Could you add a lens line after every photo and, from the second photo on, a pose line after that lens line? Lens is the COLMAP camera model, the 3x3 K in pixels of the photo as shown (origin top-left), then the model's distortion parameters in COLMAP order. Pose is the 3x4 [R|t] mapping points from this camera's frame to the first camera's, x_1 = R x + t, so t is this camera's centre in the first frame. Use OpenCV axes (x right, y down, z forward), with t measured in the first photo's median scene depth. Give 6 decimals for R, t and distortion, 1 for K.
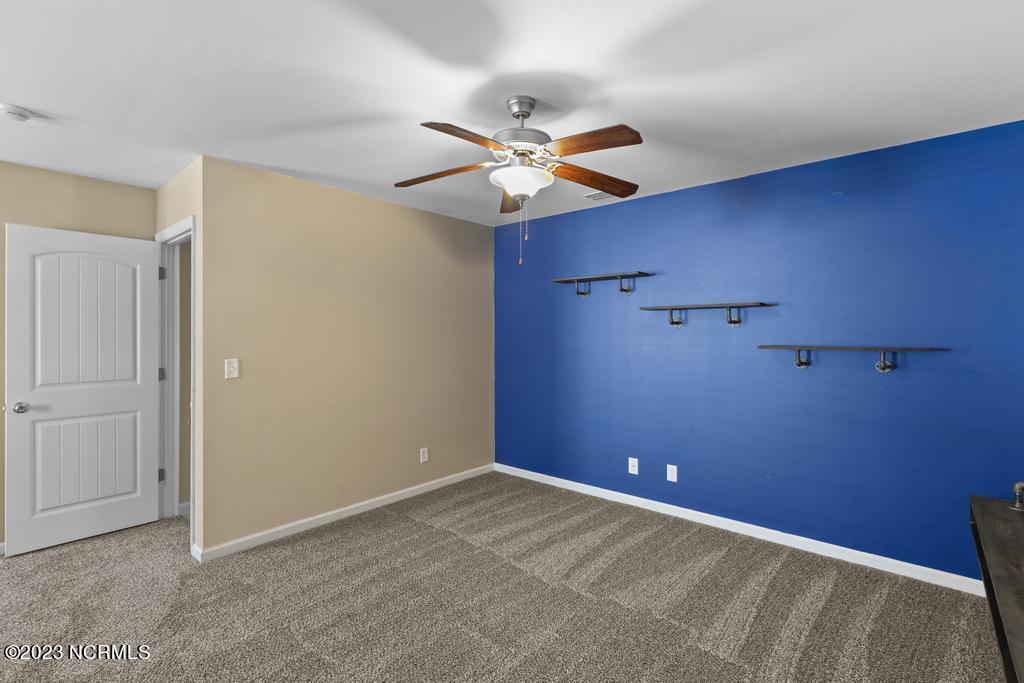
lens RADIAL K [[467.2, 0, 512.1], [0, 467.2, 336.7], [0, 0, 1]] dist [-0.001986, 0.000674]
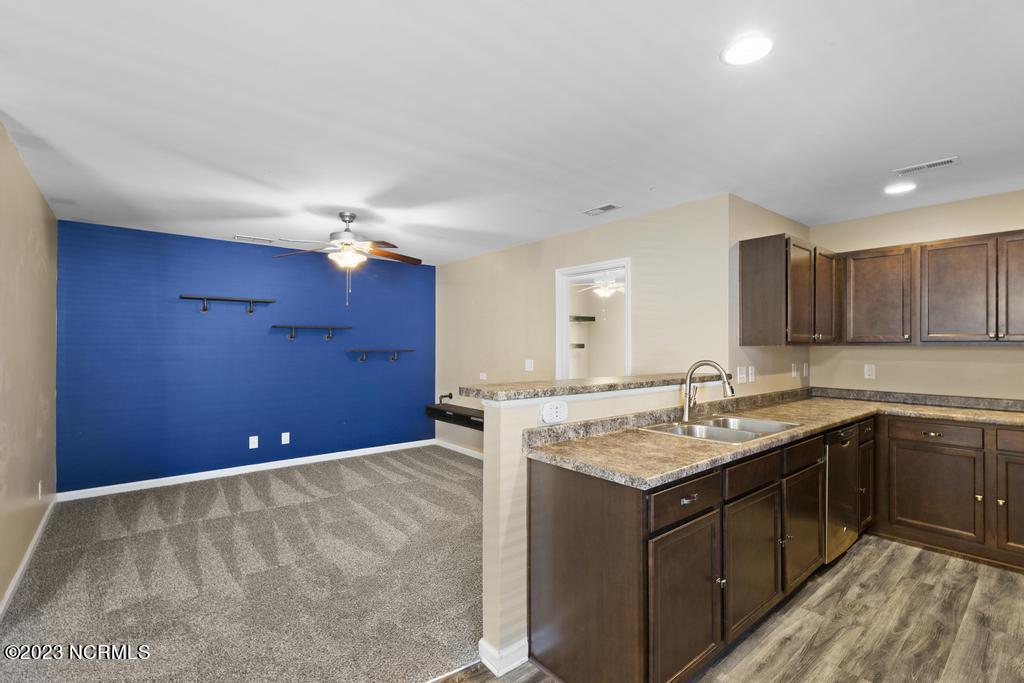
lens RADIAL K [[467.2, 0, 512.3], [0, 467.2, 344.2], [0, 0, 1]] dist [-0.001986, 0.000674]
pose [[0.162796, 0.005213, 0.986646, -1.128124], [-0.000430, 0.999986, -0.005212, 0.002298], [-0.986660, 0.000424, 0.162796, 0.060147]]
